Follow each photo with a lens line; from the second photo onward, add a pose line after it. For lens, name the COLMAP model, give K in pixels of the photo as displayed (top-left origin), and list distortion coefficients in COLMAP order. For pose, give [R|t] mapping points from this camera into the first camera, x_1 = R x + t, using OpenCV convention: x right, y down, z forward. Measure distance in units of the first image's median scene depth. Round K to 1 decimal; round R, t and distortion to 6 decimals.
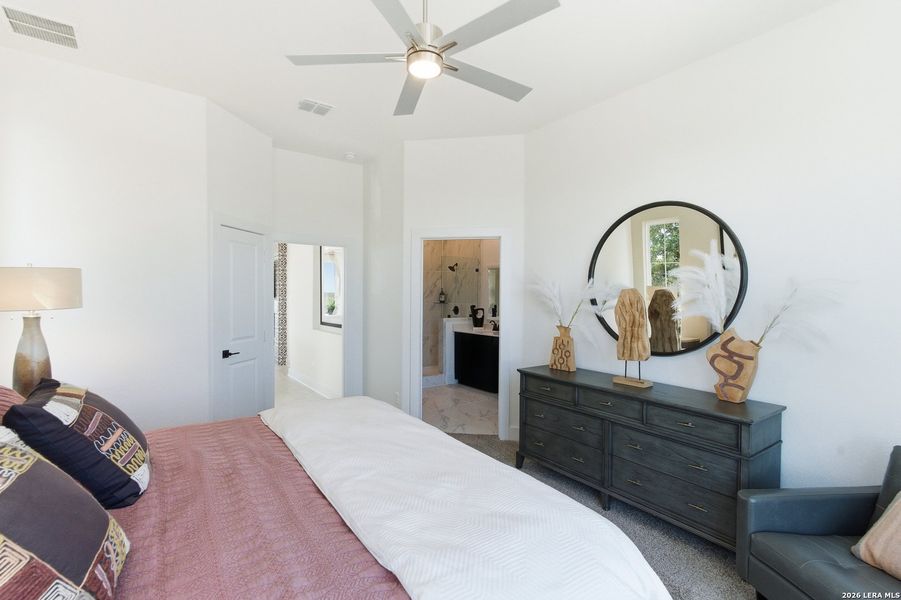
lens RADIAL K [[413.8, 0, 447.9], [0, 413.8, 300.3], [0, 0, 1]] dist [-0.000850, 0.000141]
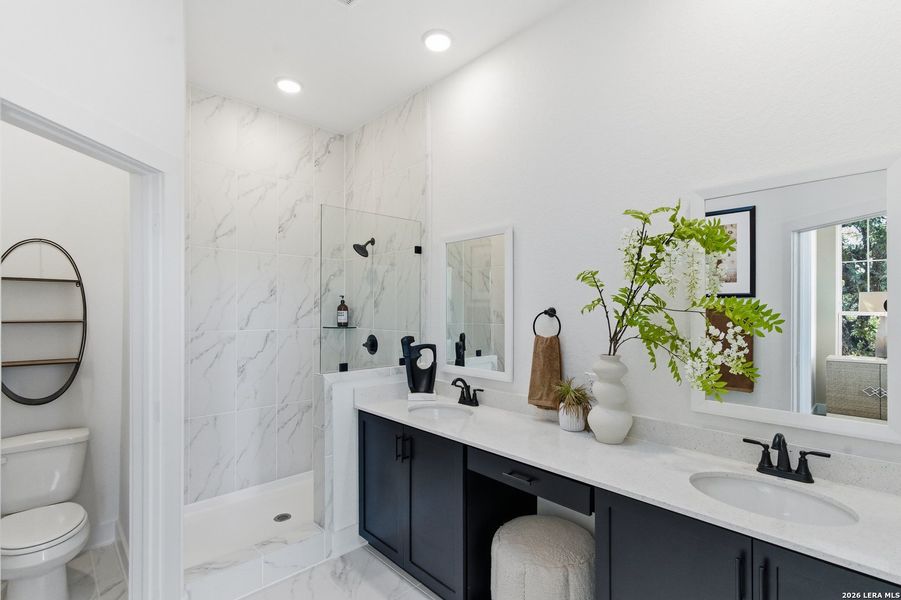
lens RADIAL K [[418.6, 0, 451.3], [0, 418.6, 311.8], [0, 0, 1]] dist [-0.000723, 0.000359]
pose [[0.990075, -0.003244, 0.140504, 0.044536], [0.004018, 0.999978, -0.005226, -0.008923], [-0.140484, 0.005739, 0.990066, 0.585300]]
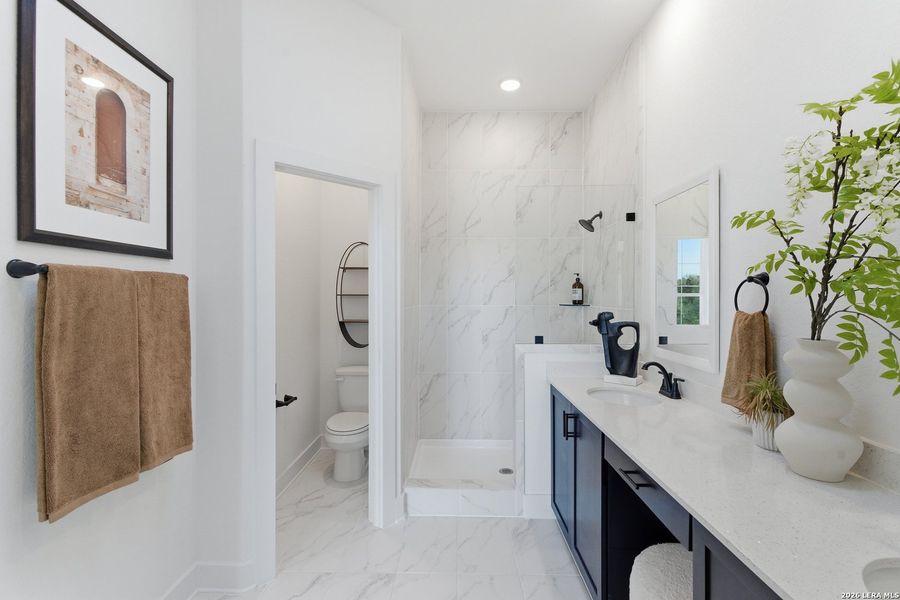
lens RADIAL K [[413.4, 0, 447.4], [0, 413.4, 300.3], [0, 0, 1]] dist [-0.000850, 0.000141]
pose [[0.803096, 0.003555, -0.595840, 0.158566], [-0.005143, 0.999986, -0.000967, 0.002371], [0.595828, 0.003841, 0.803103, 0.610978]]
